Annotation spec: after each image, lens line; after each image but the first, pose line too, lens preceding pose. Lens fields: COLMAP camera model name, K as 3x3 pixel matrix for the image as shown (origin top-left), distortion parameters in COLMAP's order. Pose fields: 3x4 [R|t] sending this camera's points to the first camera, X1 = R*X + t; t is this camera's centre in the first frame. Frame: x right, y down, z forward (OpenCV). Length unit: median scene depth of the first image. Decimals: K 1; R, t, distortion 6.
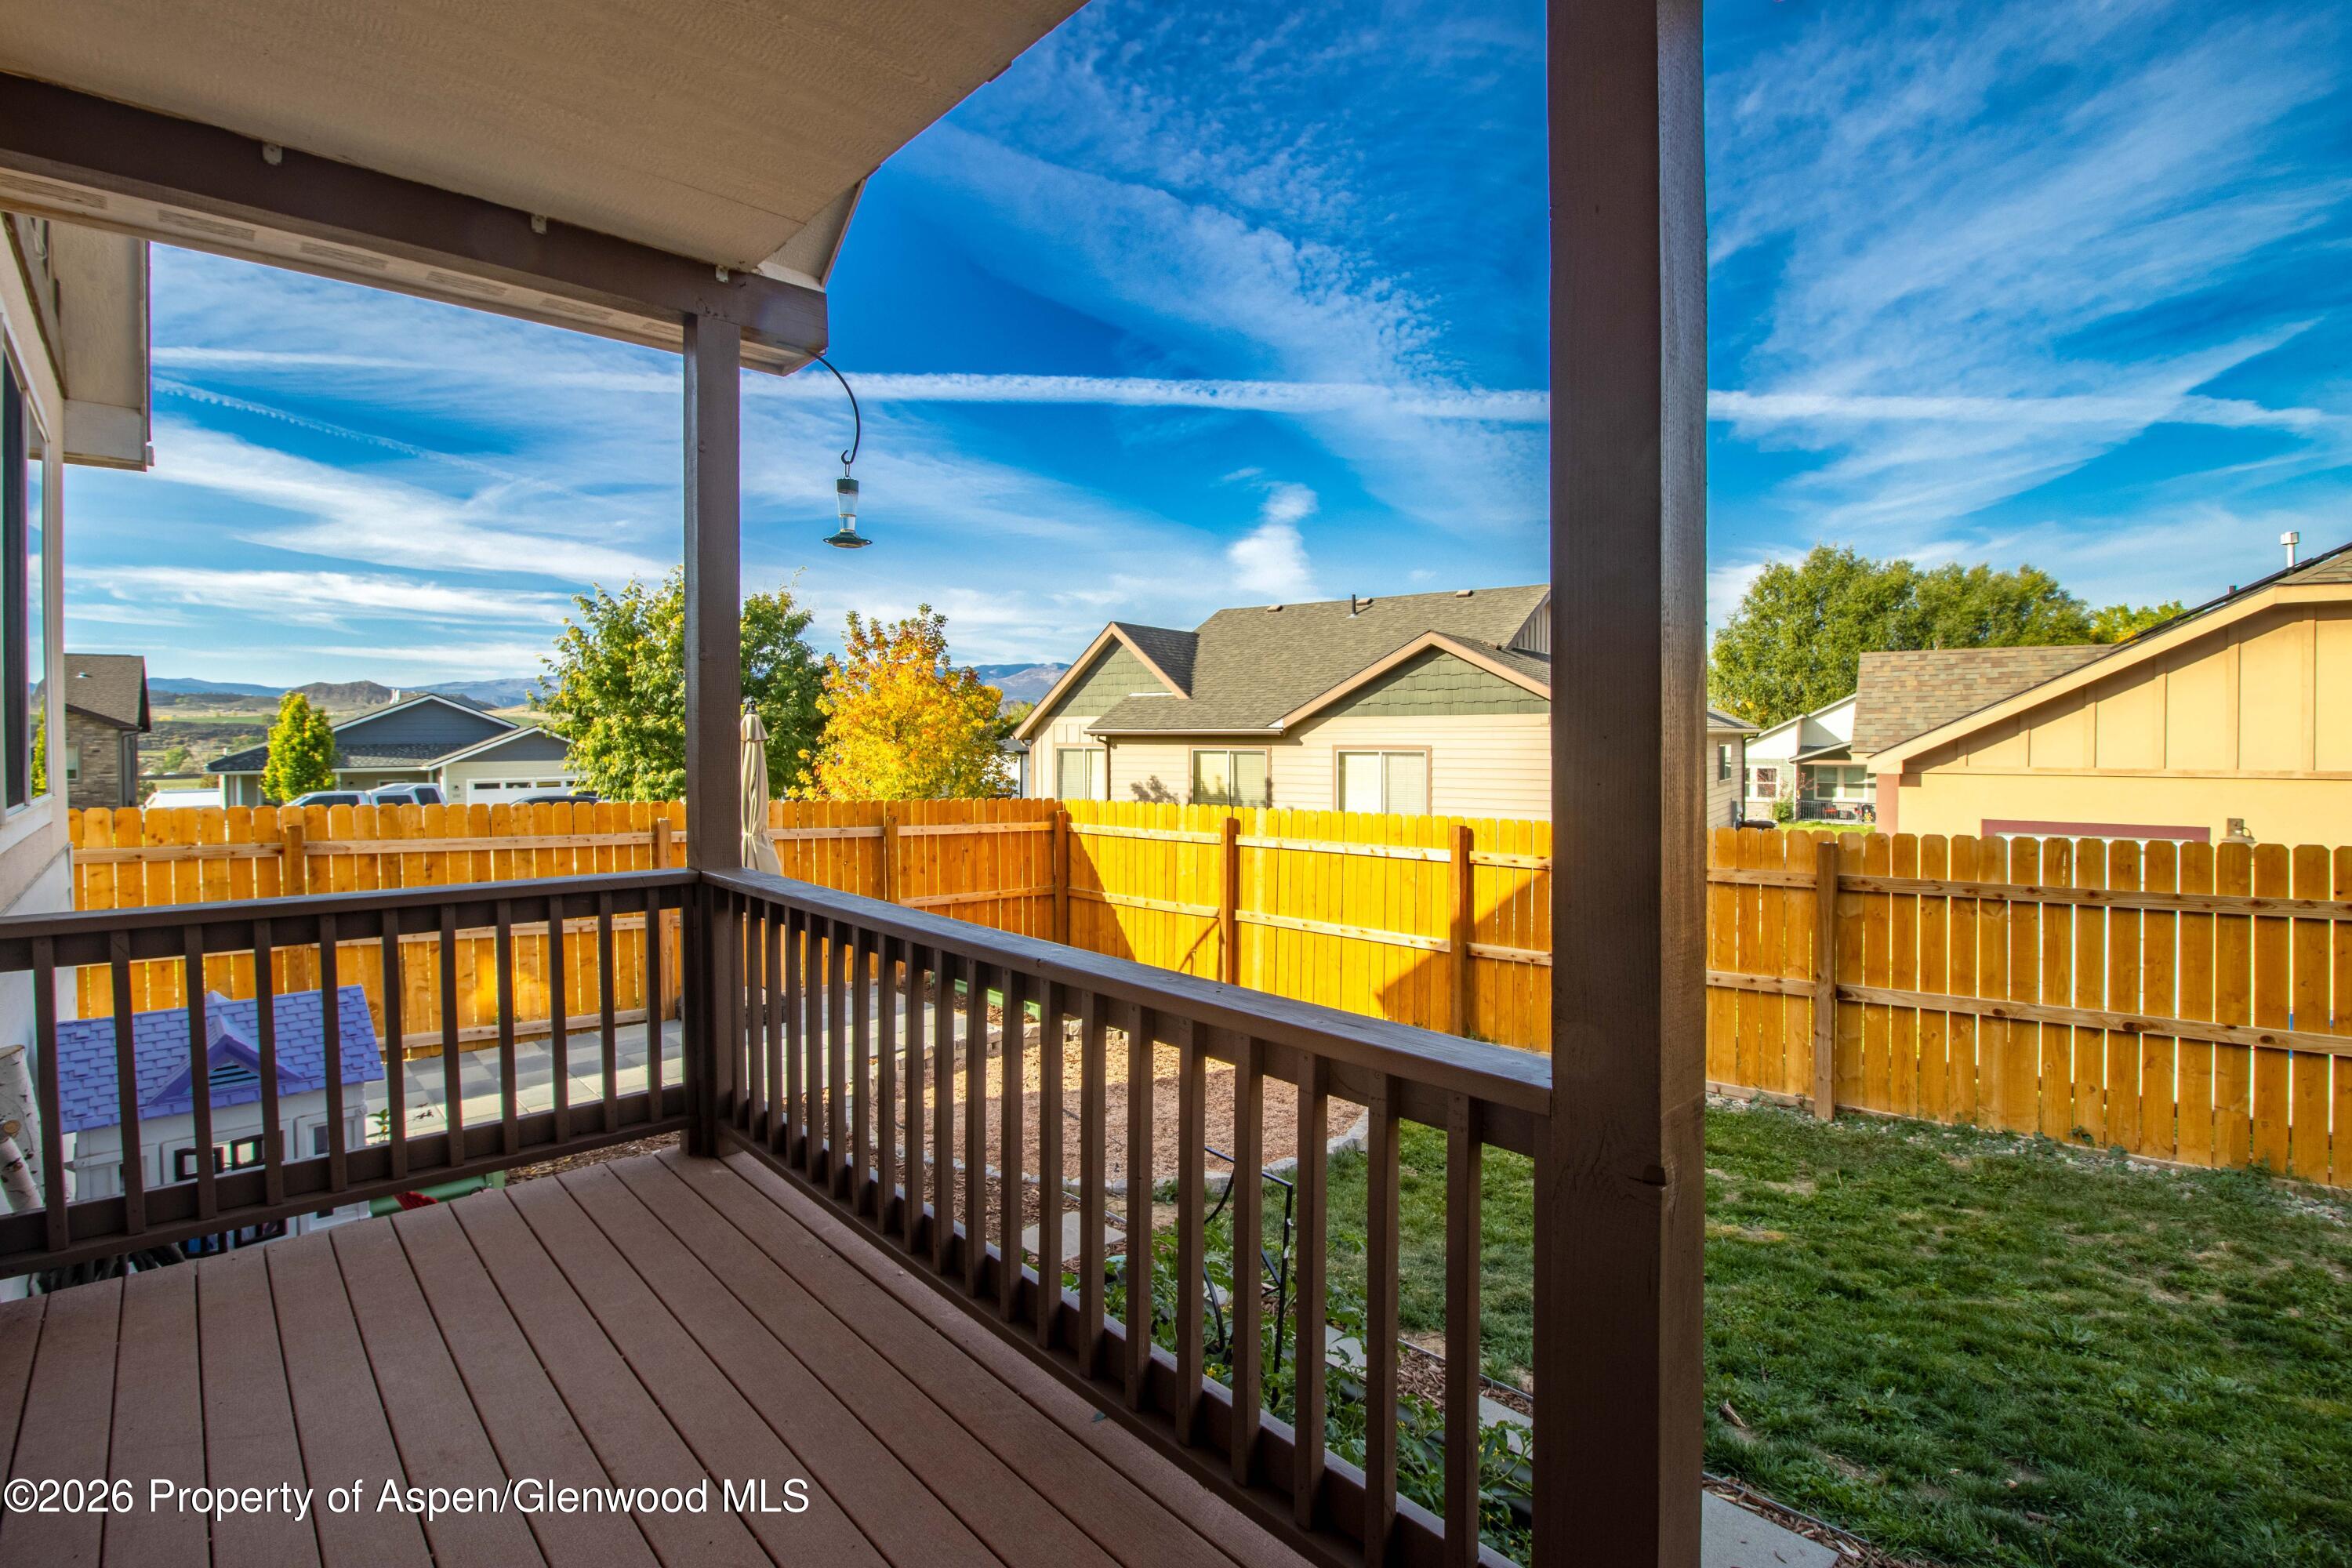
lens RADIAL K [[1092.5, 0, 1186.3], [0, 1092.5, 759.6], [0, 0, 1]] dist [-0.023594, -0.000709]
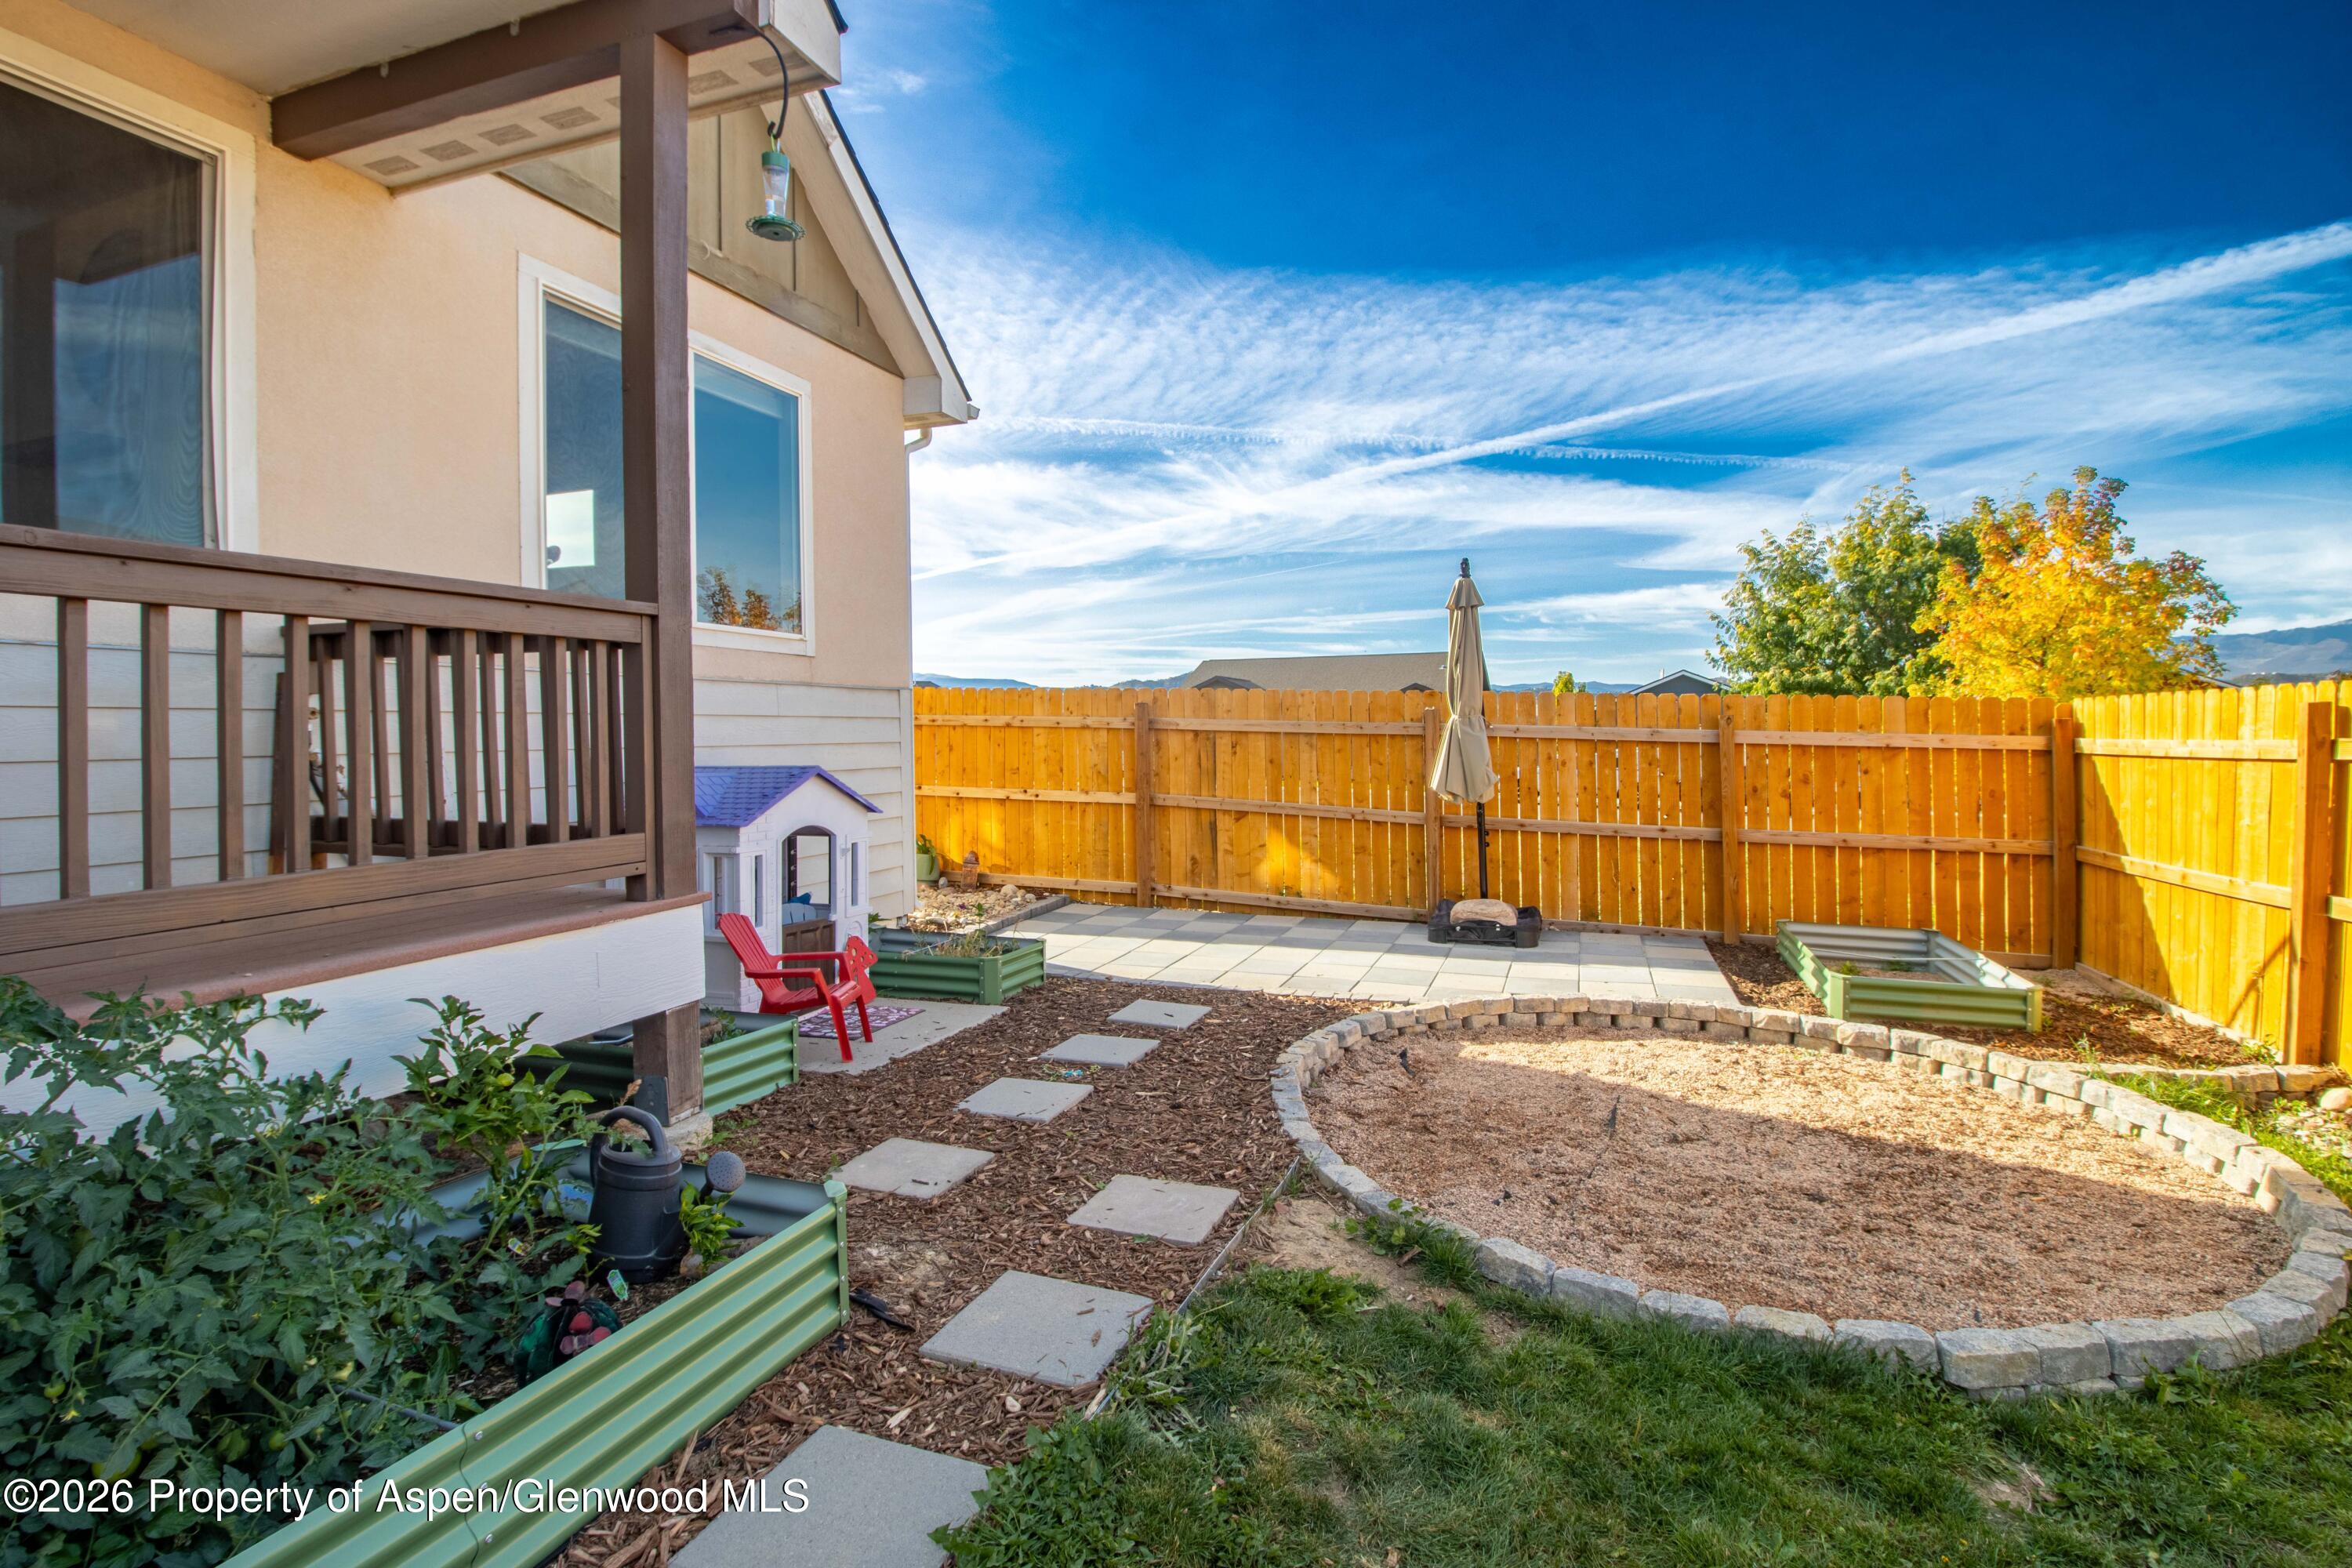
lens RADIAL K [[1092.5, 0, 1182.5], [0, 1092.5, 733.6], [0, 0, 1]] dist [-0.023594, -0.000709]
pose [[0.436228, -0.002788, -0.899832, 0.208971], [-0.012560, 0.999879, -0.009187, 0.067756], [0.899748, 0.015309, 0.436140, 0.307197]]
